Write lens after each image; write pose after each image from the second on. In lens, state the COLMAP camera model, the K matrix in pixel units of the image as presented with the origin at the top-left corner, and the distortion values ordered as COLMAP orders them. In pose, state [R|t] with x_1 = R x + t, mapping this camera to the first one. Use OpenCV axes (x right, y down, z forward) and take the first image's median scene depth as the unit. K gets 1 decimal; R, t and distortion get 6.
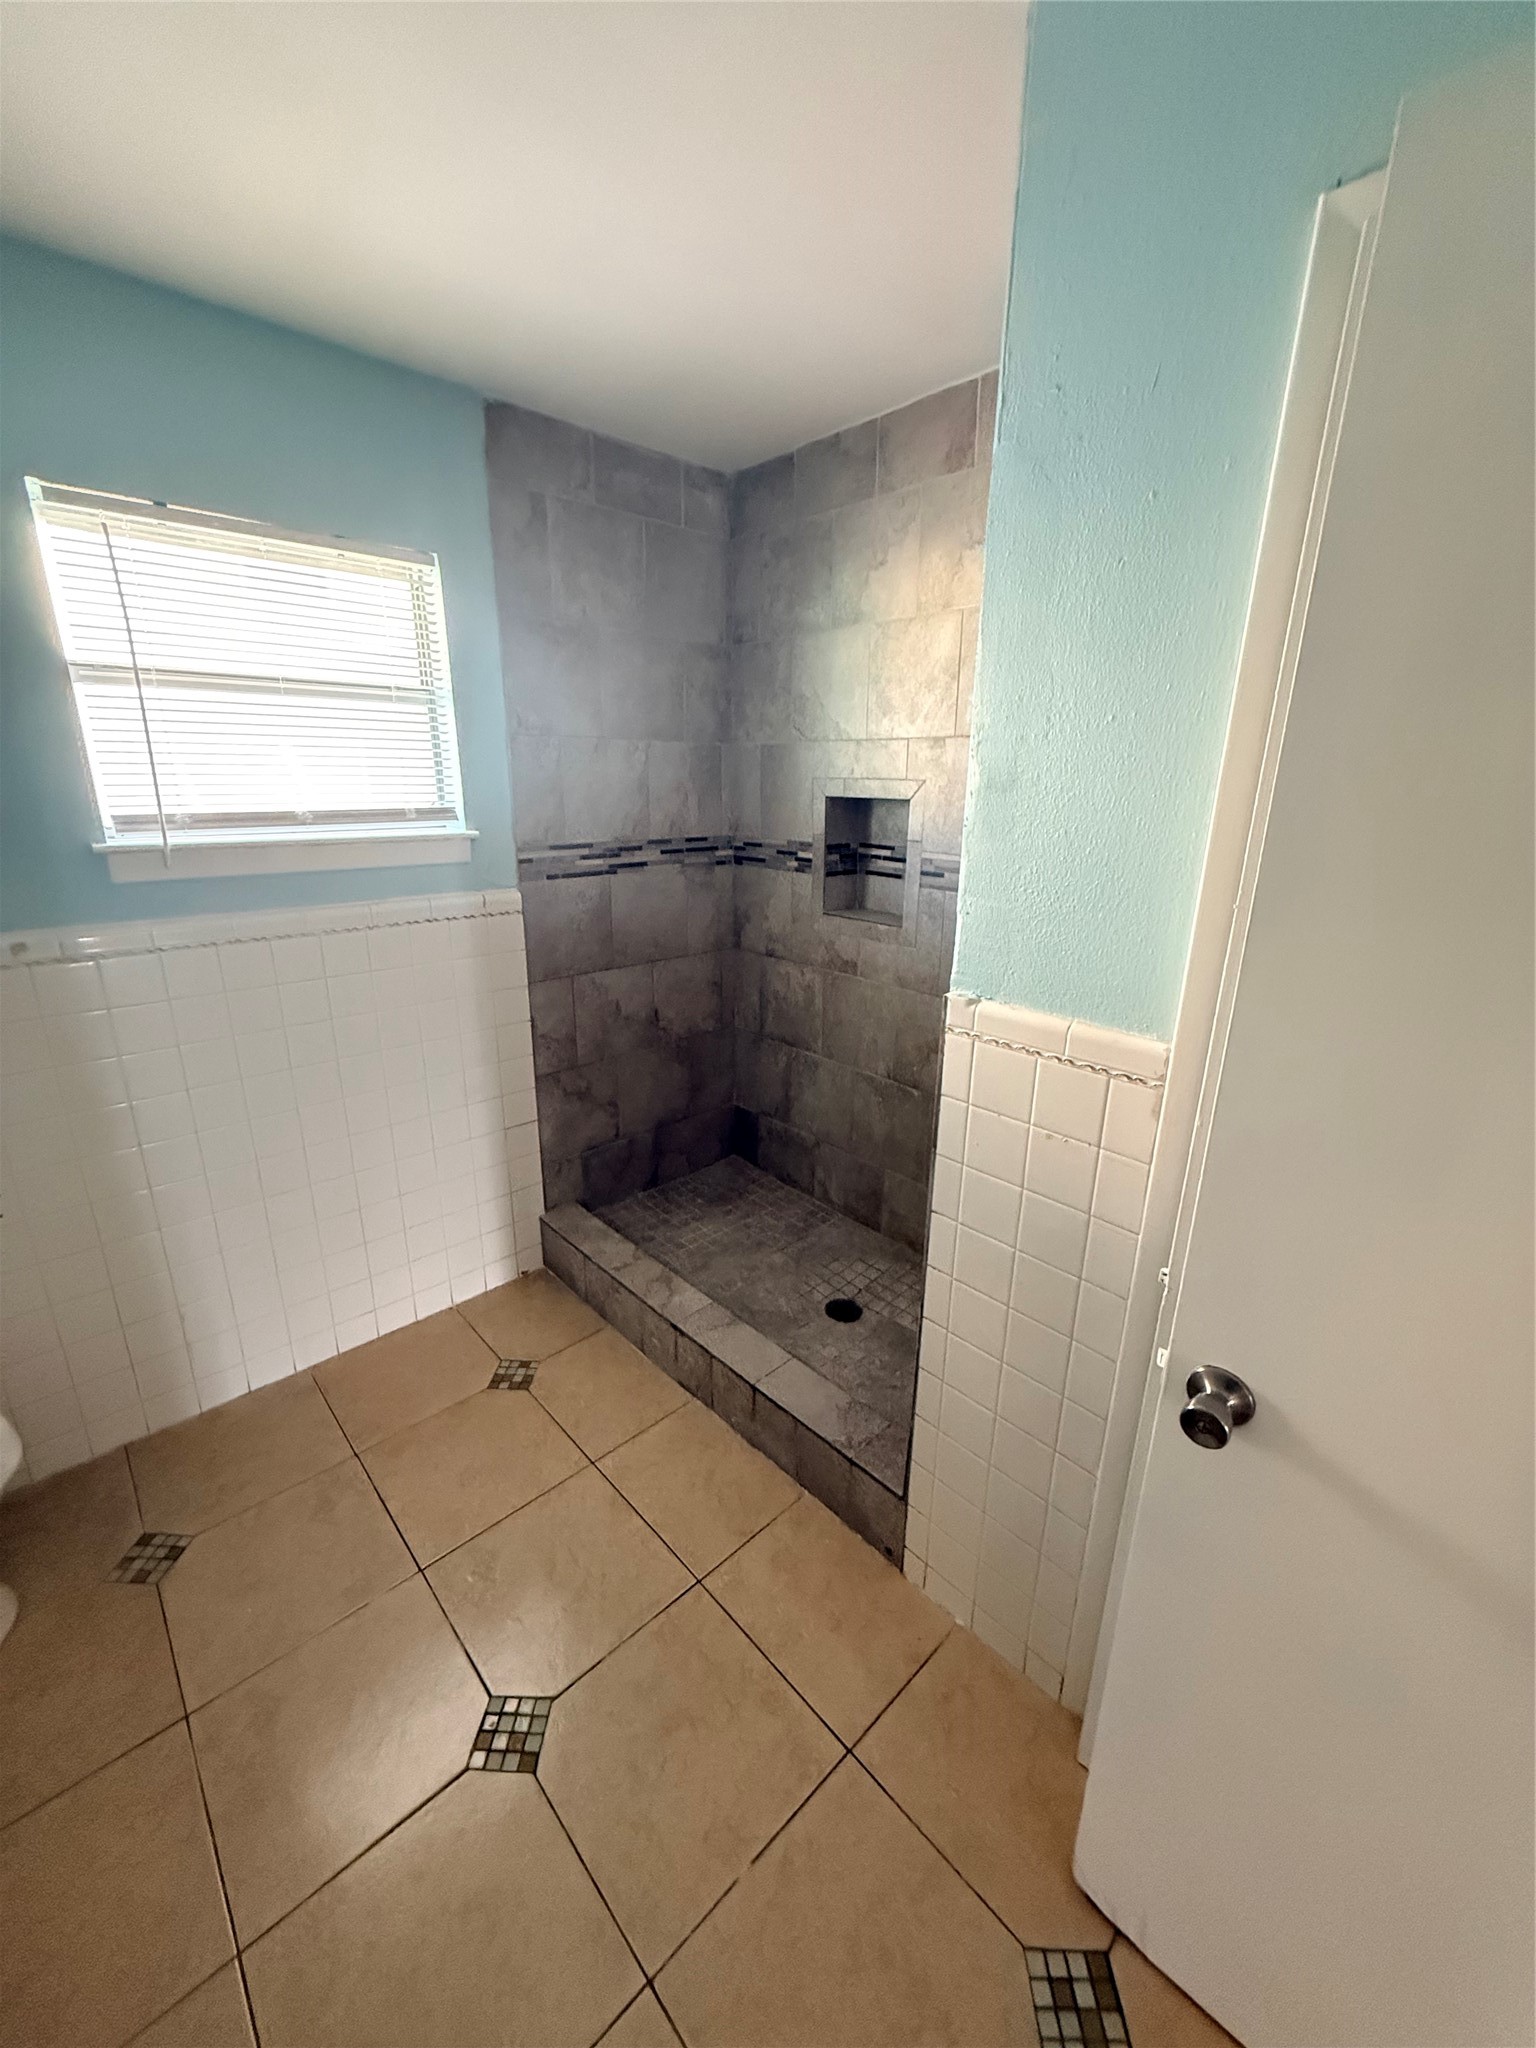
lens RADIAL K [[815.3, 0, 763.4], [0, 815.3, 1025.7], [0, 0, 1]] dist [-0.001463, -0.000437]
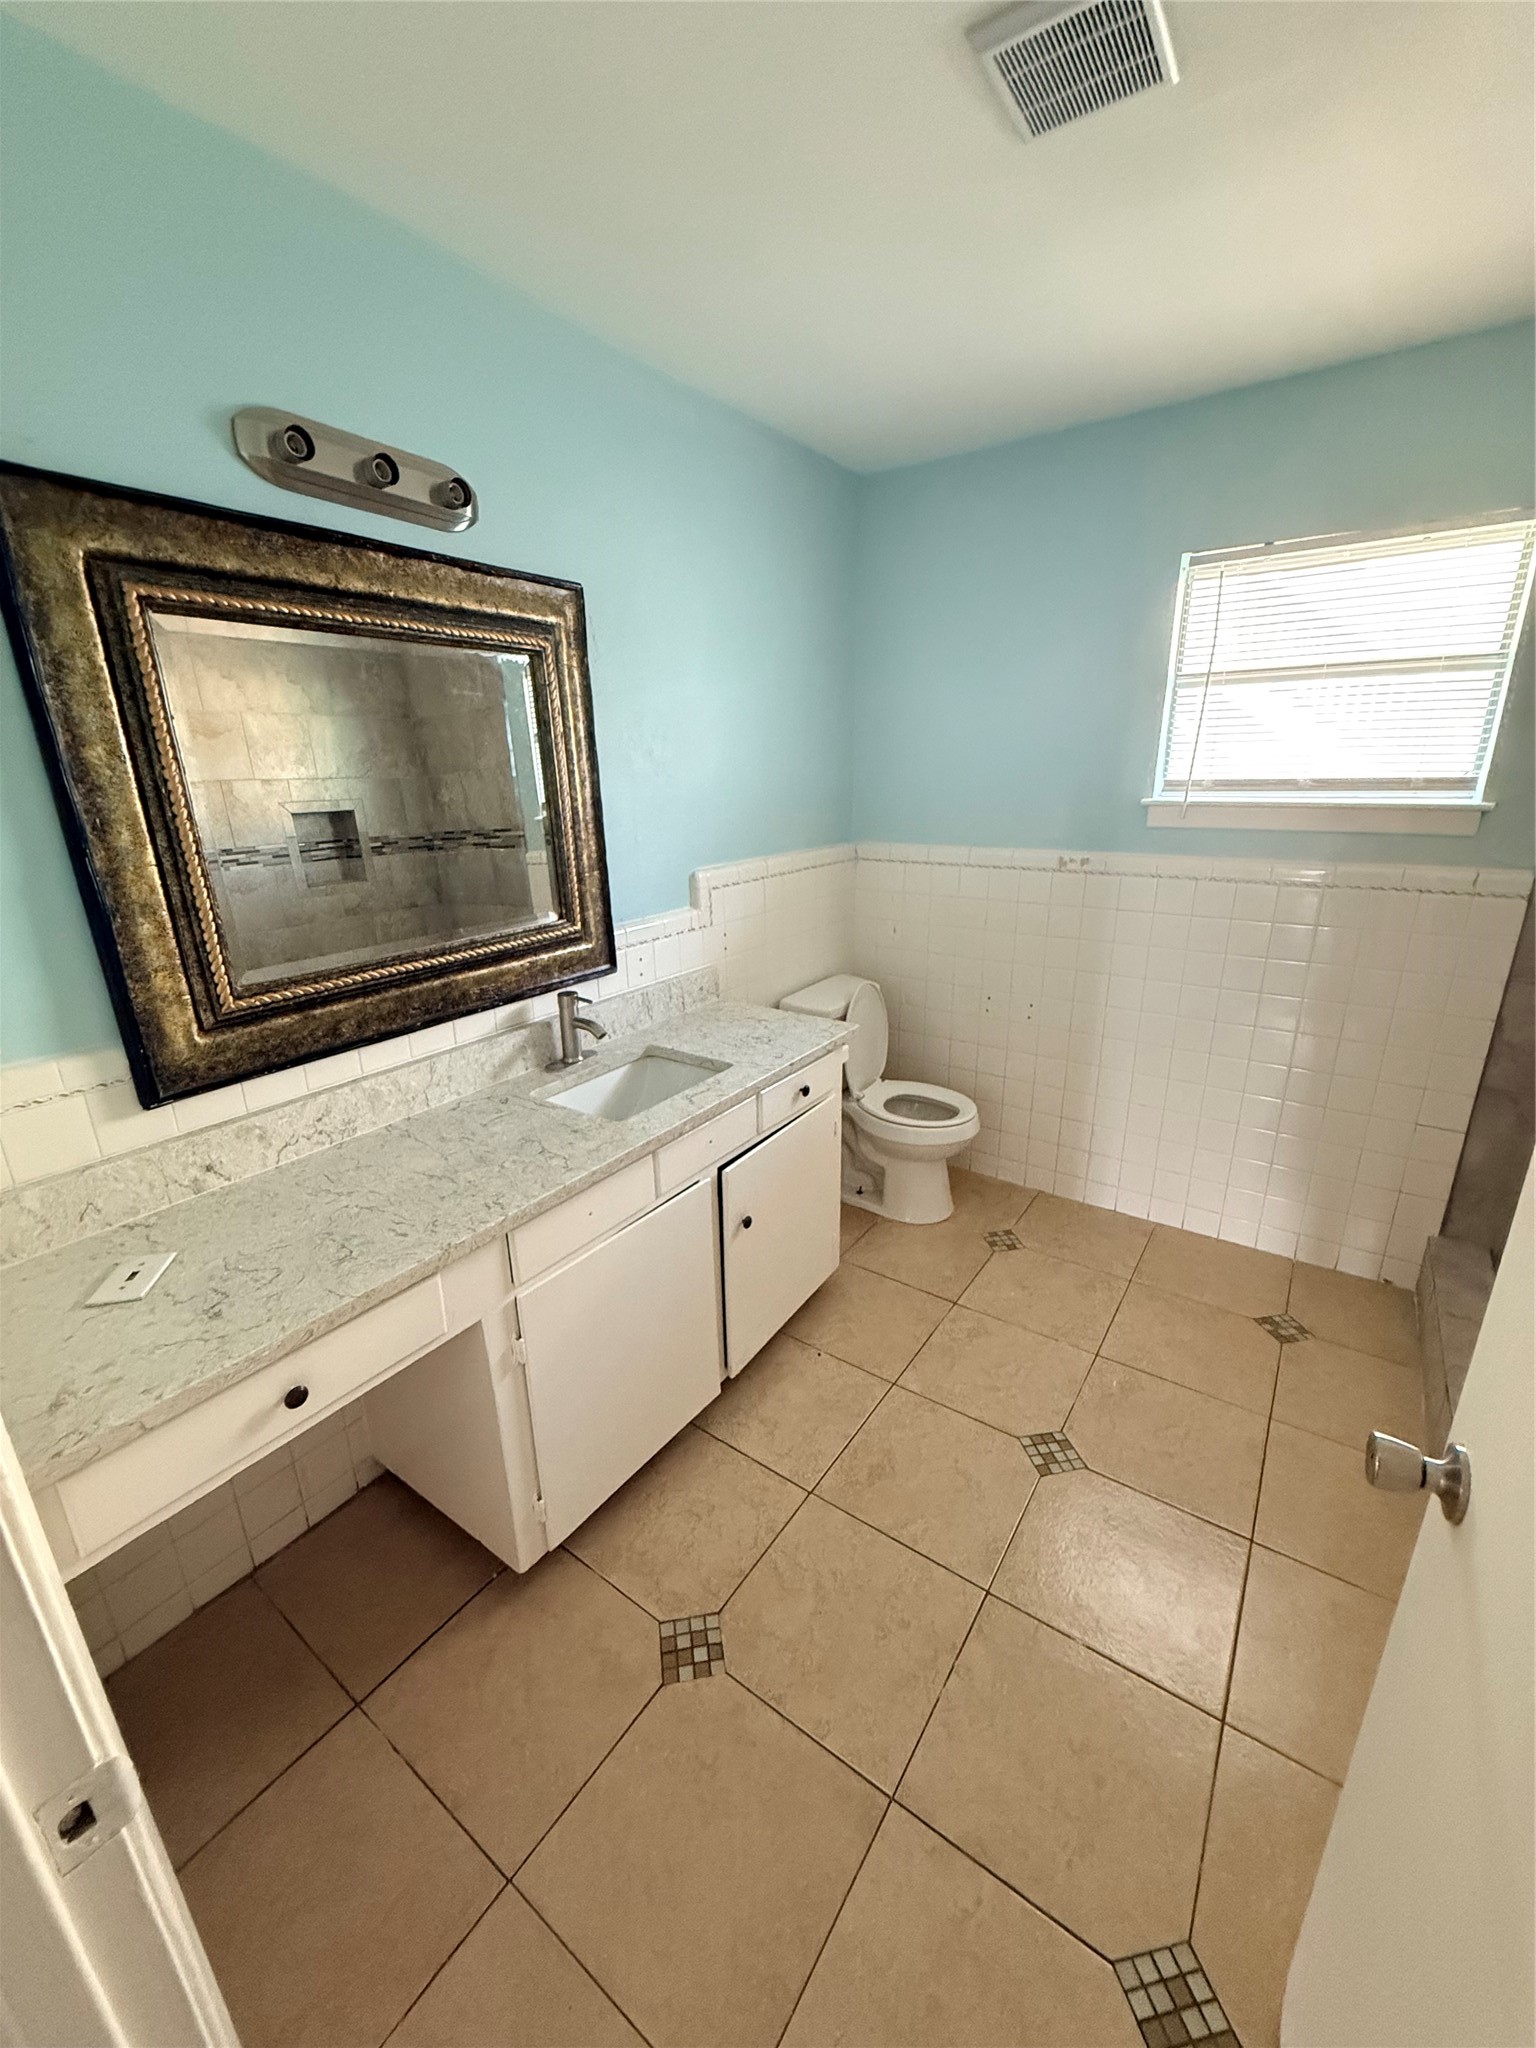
lens RADIAL K [[815.3, 0, 763.4], [0, 815.3, 1025.7], [0, 0, 1]] dist [-0.001463, -0.000437]
pose [[0.211468, 0.284076, -0.935191, 0.373086], [-0.268295, 0.936946, 0.223942, 0.012900], [0.939840, 0.203550, 0.274351, 0.014778]]
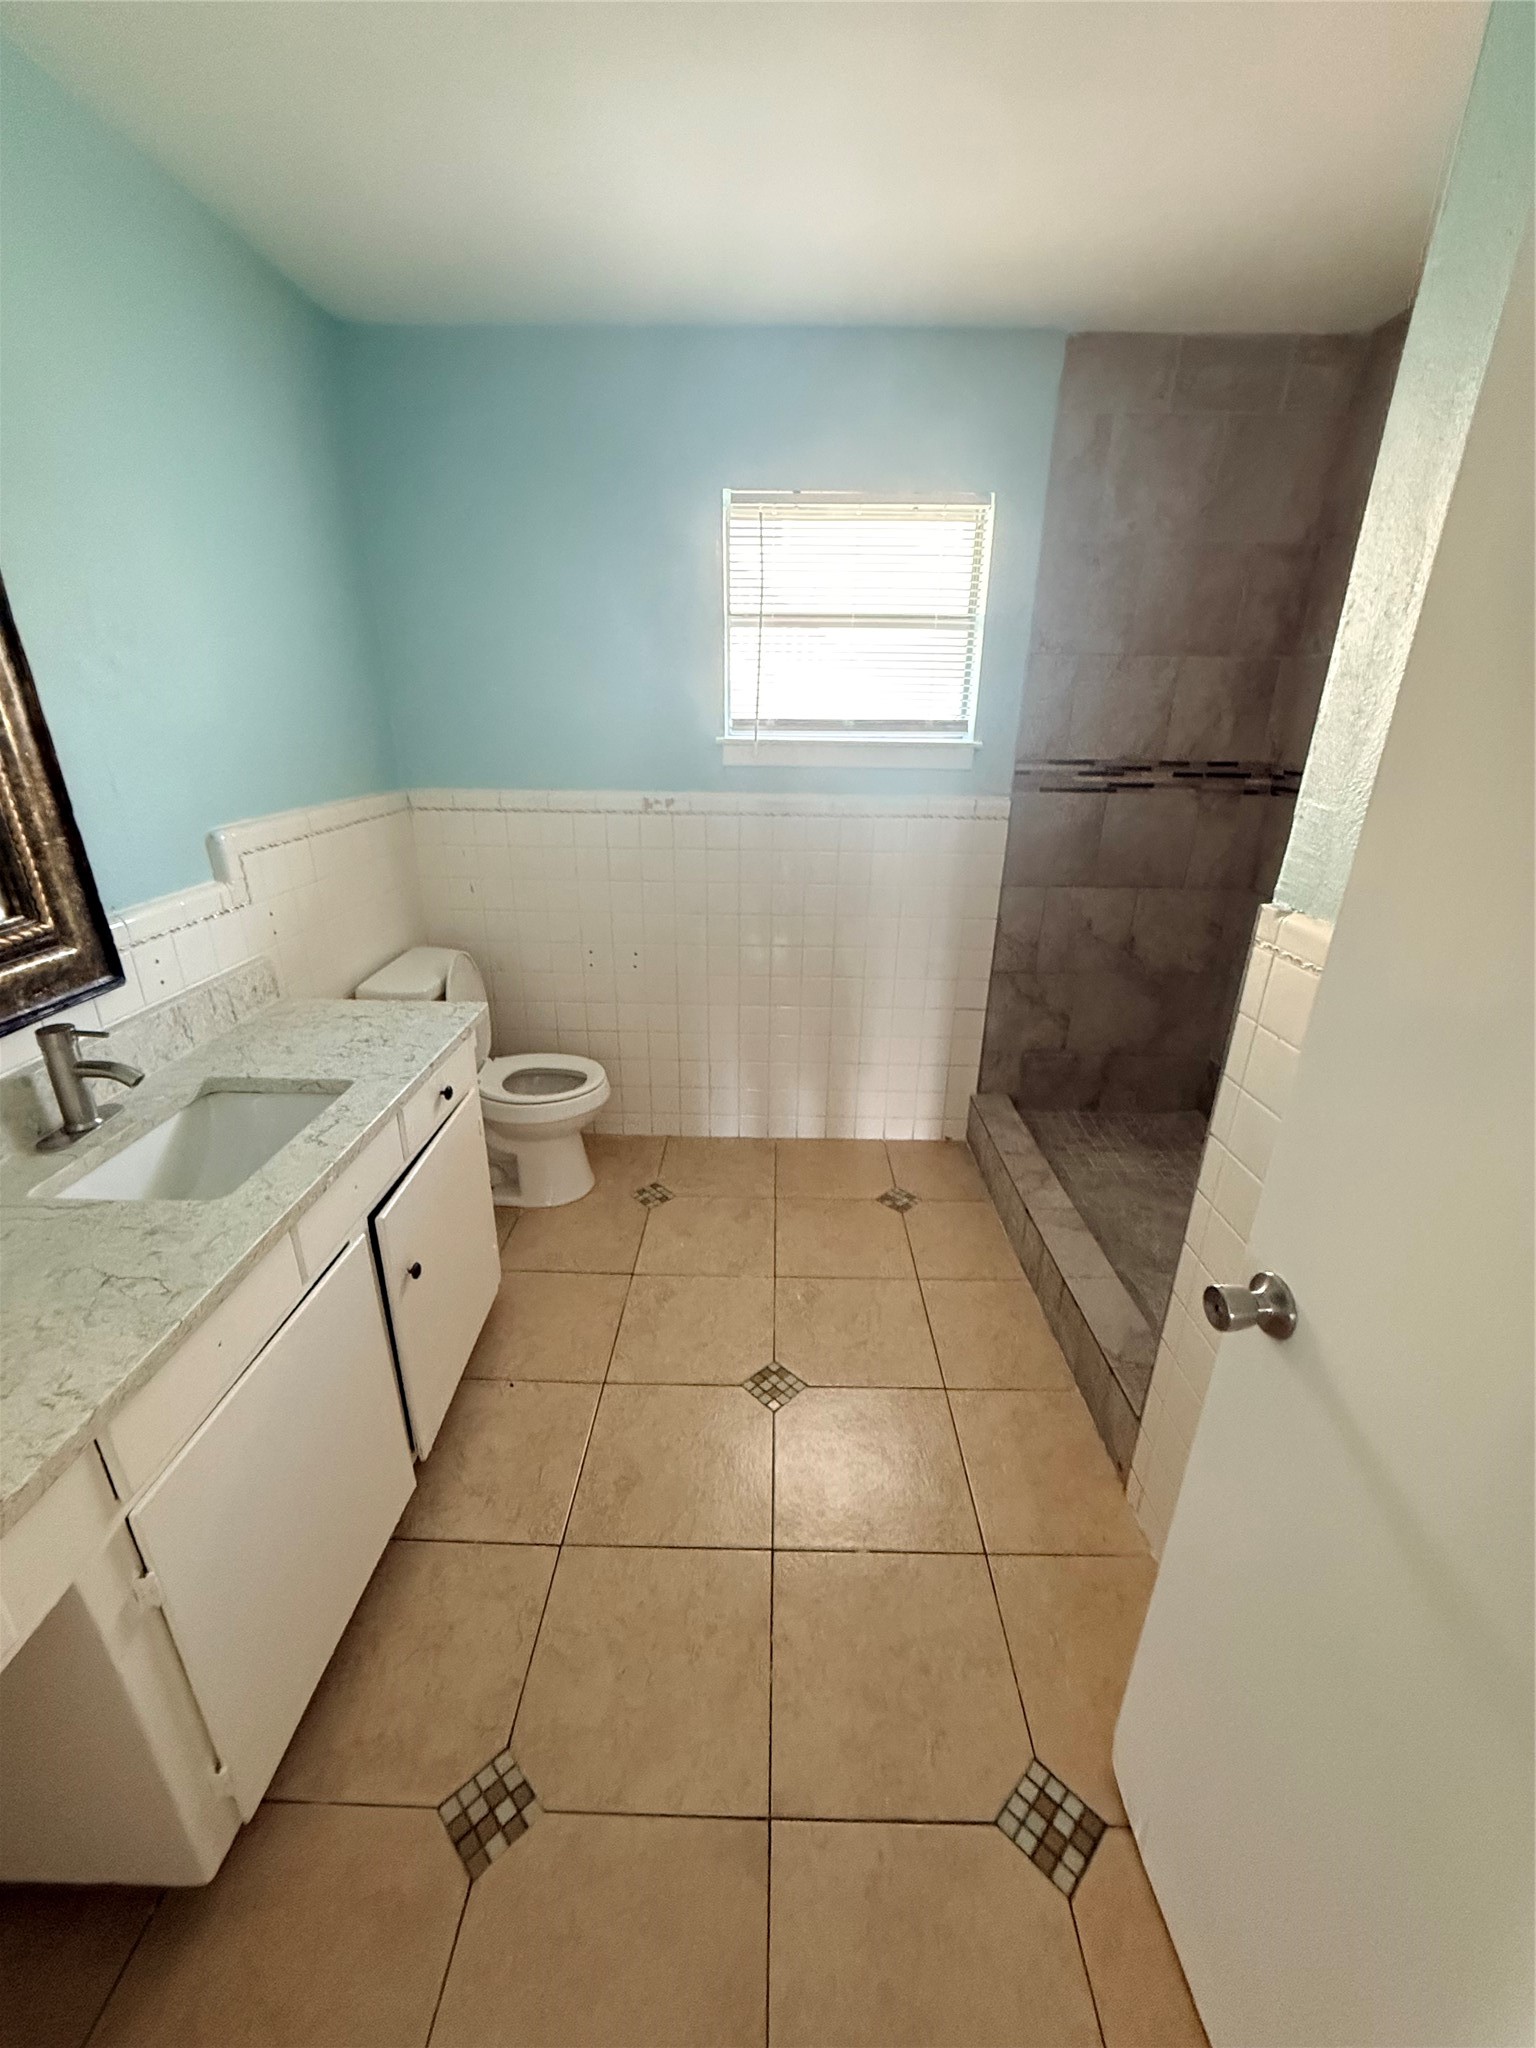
lens RADIAL K [[815.3, 0, 763.4], [0, 815.3, 1025.7], [0, 0, 1]] dist [-0.001463, -0.000437]
pose [[0.724215, 0.247680, -0.643558, 0.238483], [-0.206827, 0.968321, 0.139920, 0.045644], [0.657826, 0.031773, 0.752500, -0.046014]]
